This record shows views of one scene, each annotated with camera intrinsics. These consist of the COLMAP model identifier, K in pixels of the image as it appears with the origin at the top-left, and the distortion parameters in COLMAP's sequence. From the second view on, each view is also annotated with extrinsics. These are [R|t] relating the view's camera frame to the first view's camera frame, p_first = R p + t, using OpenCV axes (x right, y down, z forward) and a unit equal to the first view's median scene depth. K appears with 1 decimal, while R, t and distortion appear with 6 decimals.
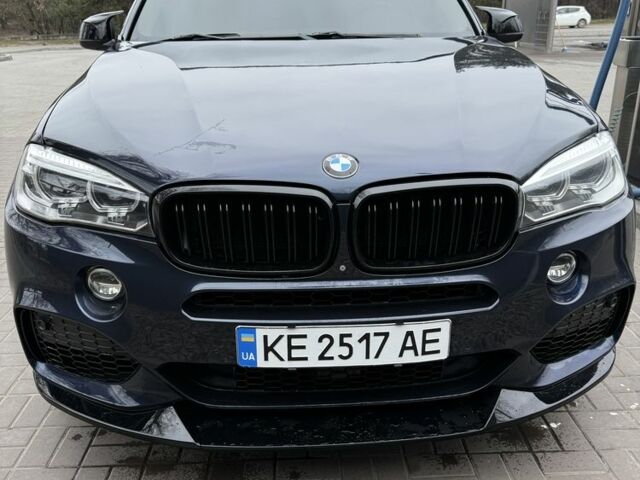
lens RADIAL K [[484.3, 0, 319.1], [0, 484.3, 208.9], [0, 0, 1]] dist [0.283907, 0.001574]
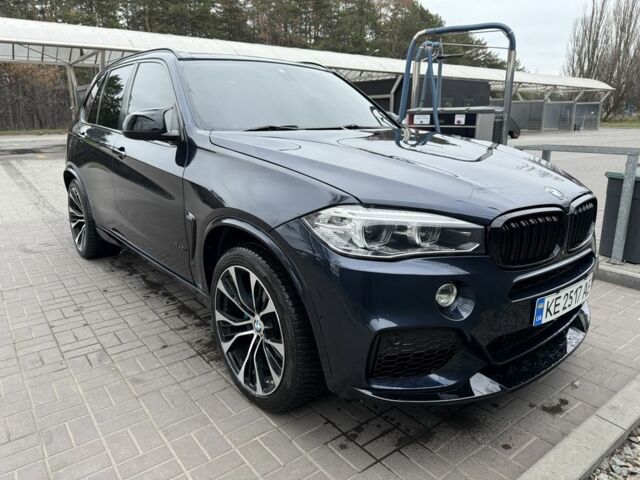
lens RADIAL K [[458.3, 0, 320.0], [0, 458.3, 240.0], [0, 0, 1]] dist [0.001226, 0.001818]
pose [[0.806386, -0.122020, 0.578665, -1.382864], [0.187965, 0.980626, -0.055156, 0.004894], [-0.560724, 0.153245, 0.813698, 0.161445]]
